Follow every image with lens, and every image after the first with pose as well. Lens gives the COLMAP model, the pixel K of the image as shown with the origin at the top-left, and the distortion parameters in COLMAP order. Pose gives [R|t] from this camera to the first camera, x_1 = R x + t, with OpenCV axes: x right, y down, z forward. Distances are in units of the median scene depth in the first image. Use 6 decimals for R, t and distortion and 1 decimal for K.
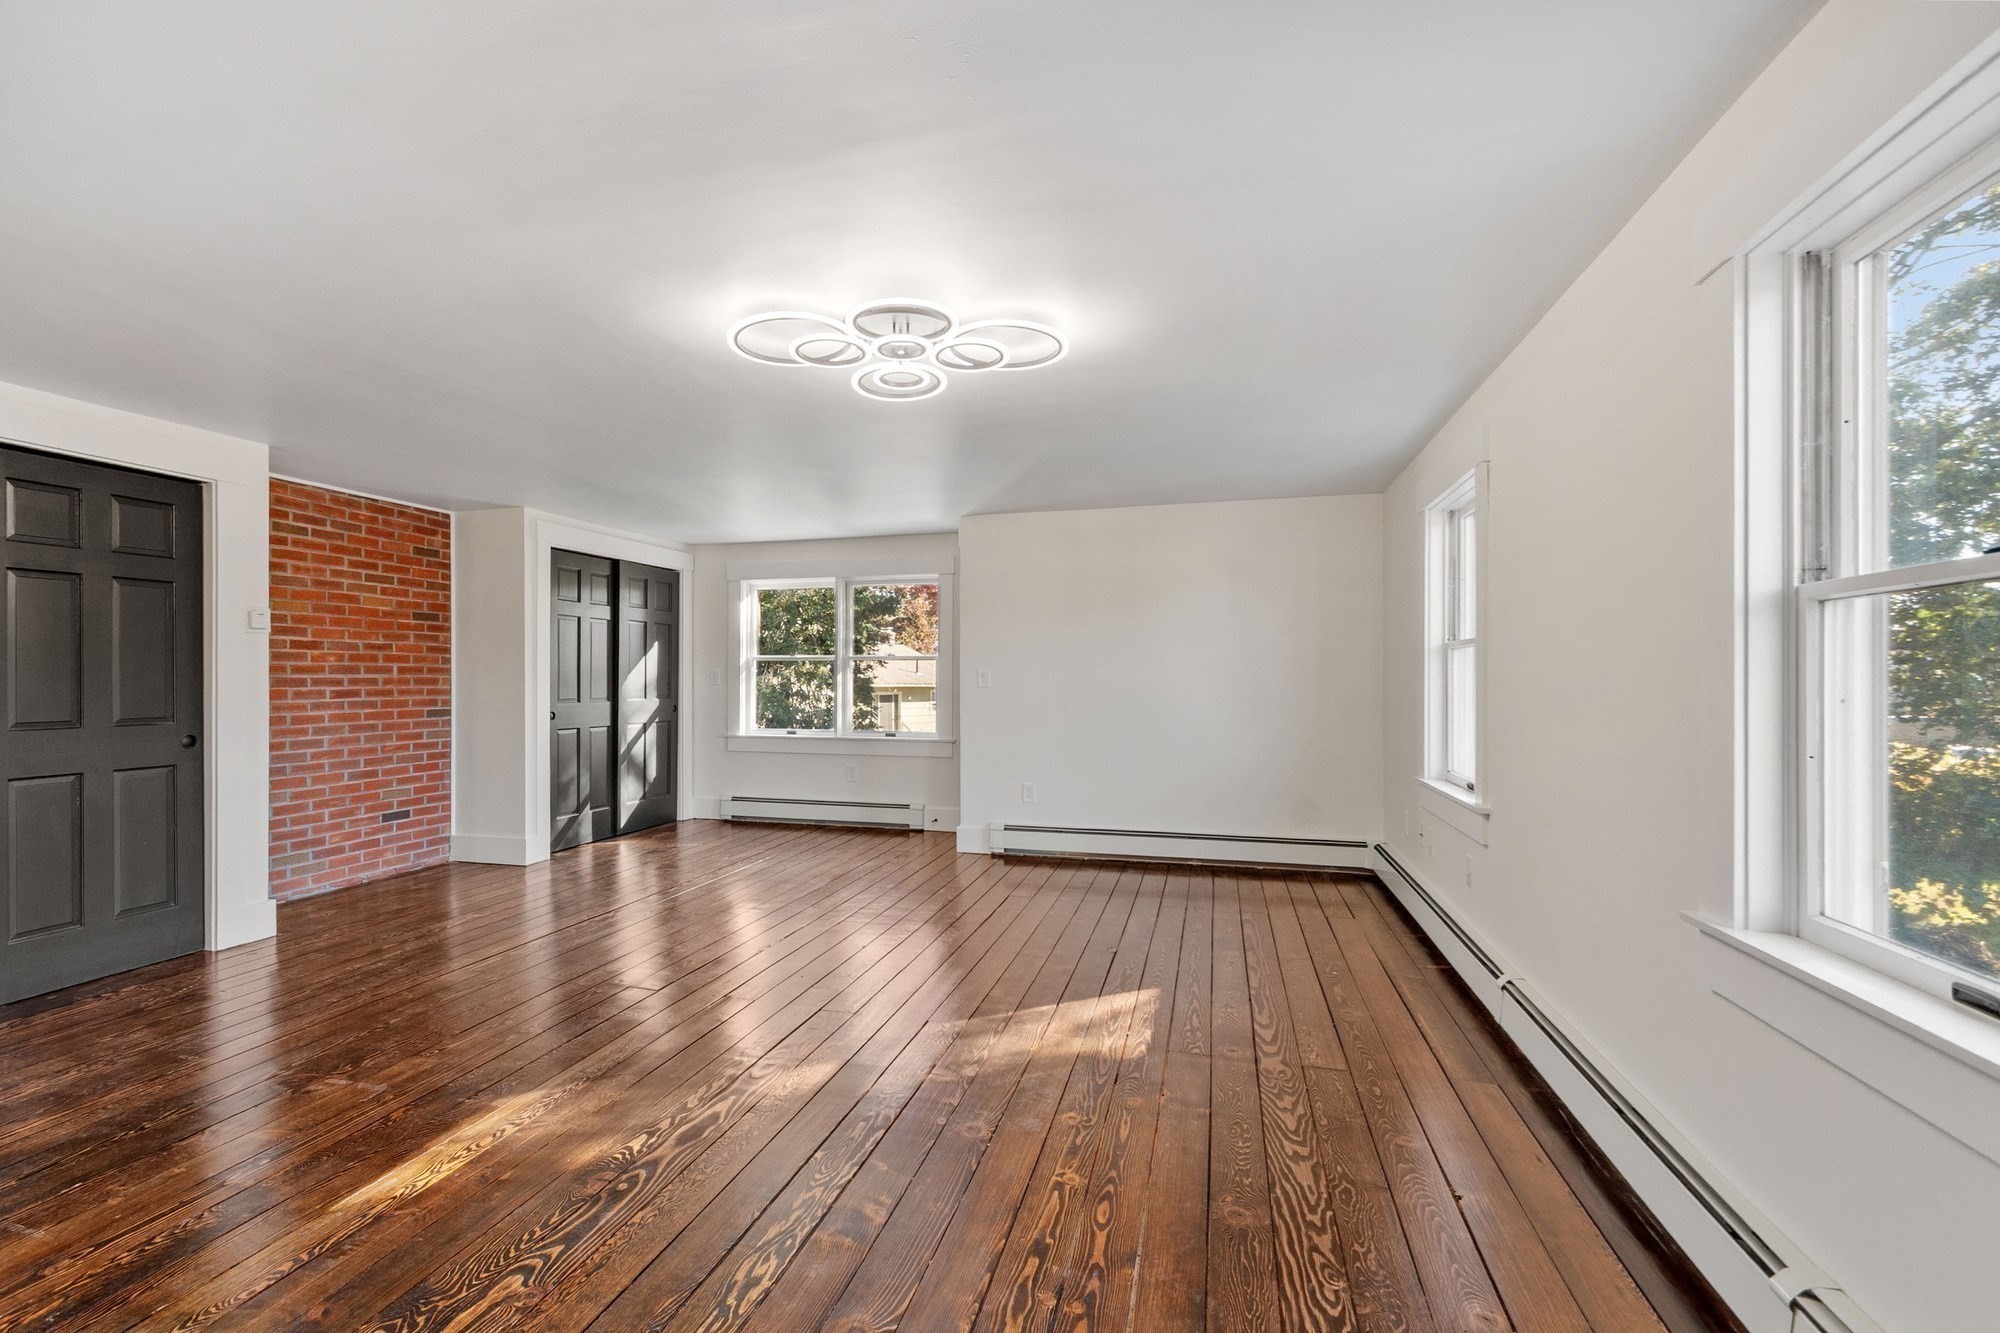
lens RADIAL K [[873.6, 0, 960.4], [0, 873.6, 671.3], [0, 0, 1]] dist [0.000029, 0.000103]
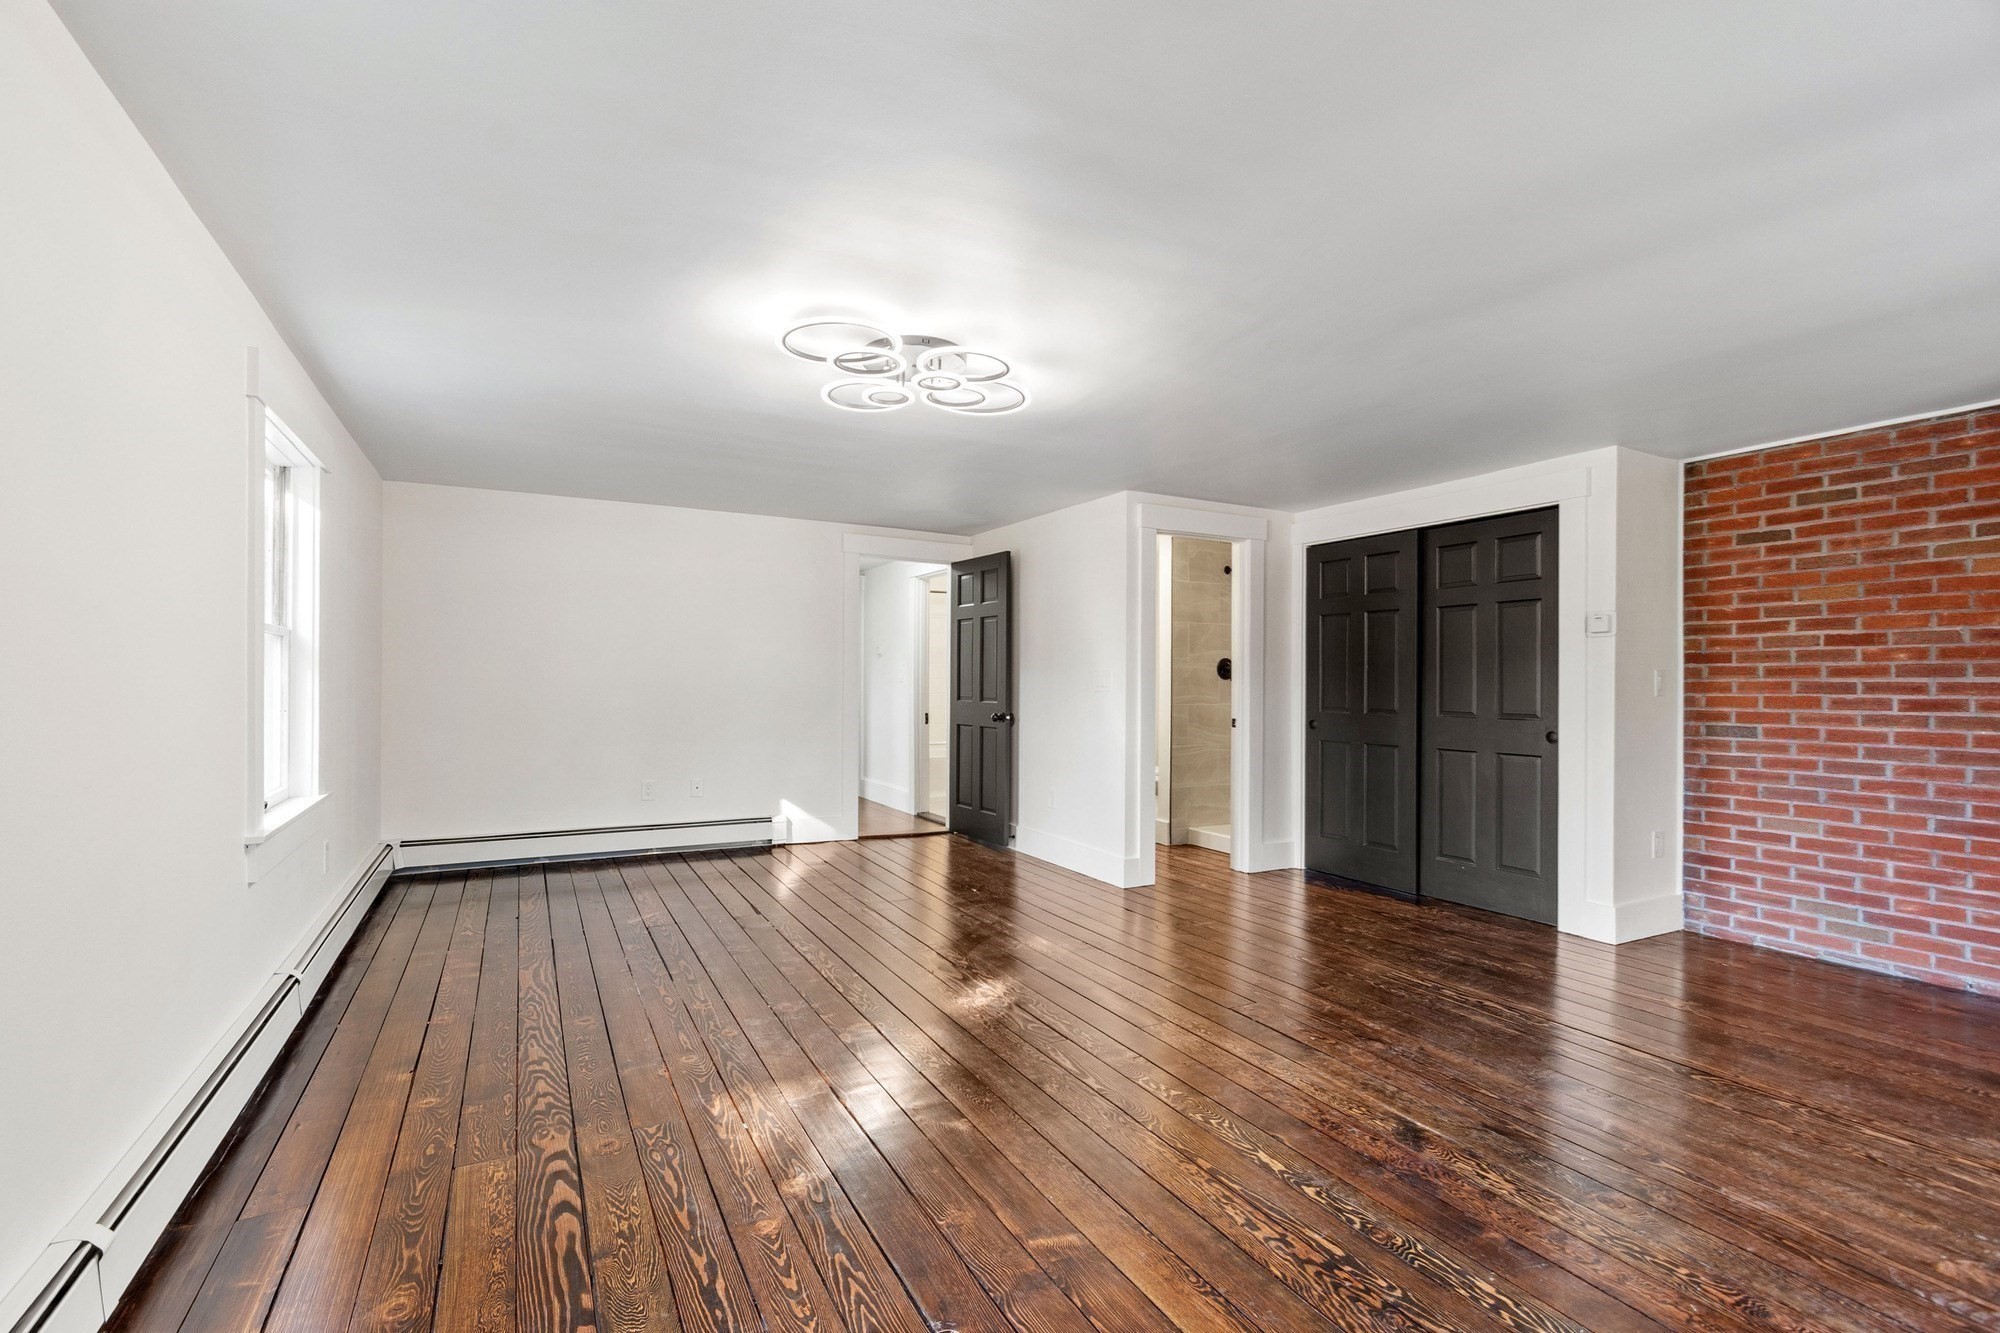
lens RADIAL K [[873.6, 0, 960.4], [0, 873.6, 671.3], [0, 0, 1]] dist [0.000029, 0.000103]
pose [[-0.728935, -0.012001, -0.684478, 0.354628], [-0.000327, 0.999852, -0.017182, 0.011353], [0.684583, -0.012300, -0.728831, 1.021868]]
